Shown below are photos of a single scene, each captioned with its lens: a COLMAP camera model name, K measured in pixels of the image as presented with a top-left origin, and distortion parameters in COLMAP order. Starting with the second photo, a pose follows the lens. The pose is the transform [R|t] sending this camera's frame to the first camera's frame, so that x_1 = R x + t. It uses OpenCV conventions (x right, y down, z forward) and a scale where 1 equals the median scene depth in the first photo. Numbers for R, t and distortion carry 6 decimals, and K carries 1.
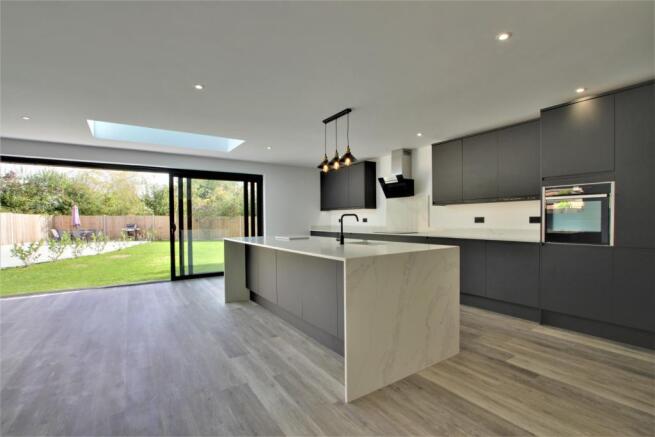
lens RADIAL K [[303.5, 0, 339.5], [0, 303.5, 224.3], [0, 0, 1]] dist [-0.027444, -0.000687]
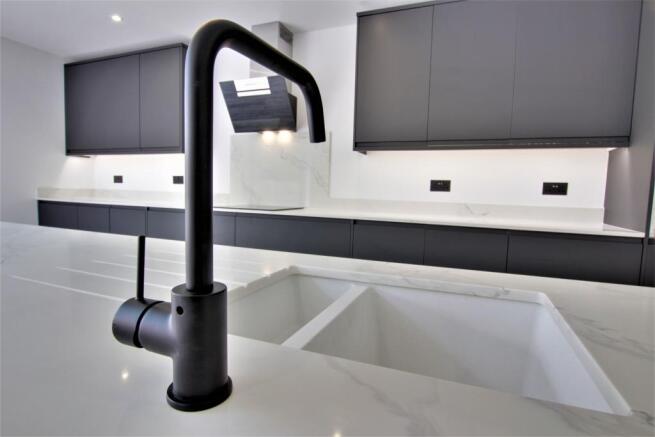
lens RADIAL K [[352.0, 0, 328.1], [0, 352.0, 217.3], [0, 0, 1]] dist [-0.018590, 0.000514]
pose [[0.848373, -0.002485, 0.529393, -0.008744], [-0.030772, 0.998067, 0.053998, 0.010541], [-0.528504, -0.062101, 0.846657, 0.501086]]
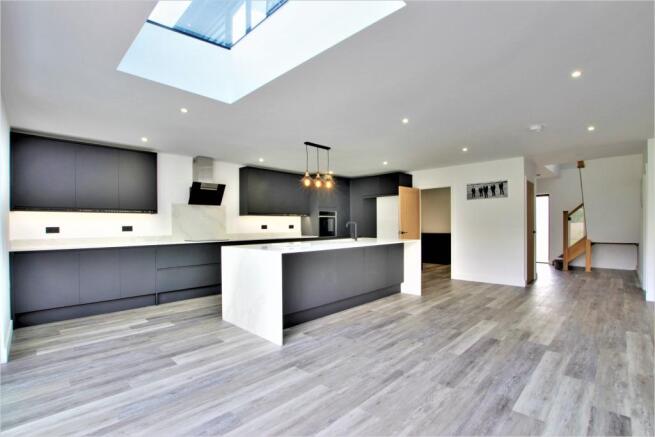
lens RADIAL K [[303.5, 0, 327.6], [0, 303.5, 225.2], [0, 0, 1]] dist [-0.027444, -0.000687]
pose [[-0.173404, 0.009445, 0.984805, -0.862098], [0.025910, 0.999652, -0.005025, -0.007155], [-0.984510, 0.024645, -0.173589, 0.801513]]
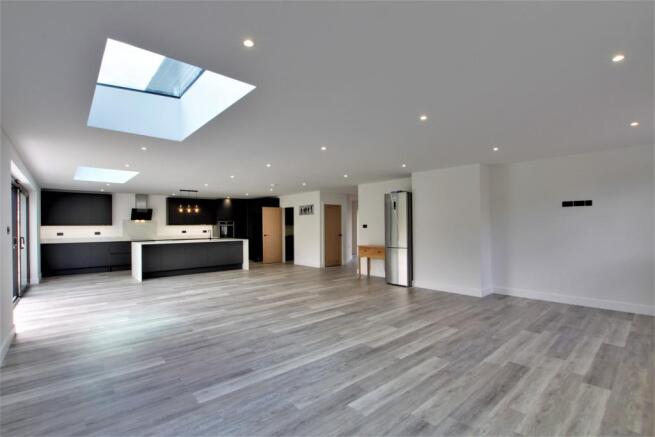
lens RADIAL K [[303.5, 0, 335.2], [0, 303.5, 222.1], [0, 0, 1]] dist [-0.027444, -0.000687]
pose [[-0.118775, 0.009614, 0.992875, -1.790617], [0.025074, 0.999663, -0.006680, -0.034922], [-0.992605, 0.024102, -0.118976, 0.053156]]
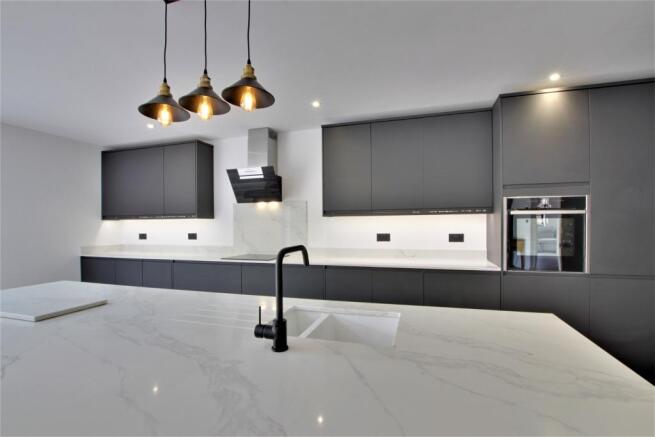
lens RADIAL K [[303.5, 0, 330.5], [0, 303.5, 228.6], [0, 0, 1]] dist [-0.027444, -0.000687]
pose [[0.801143, 0.001169, 0.598471, -0.074203], [0.007961, 0.999889, -0.012610, -0.023817], [-0.598420, 0.014867, 0.801045, 0.403169]]
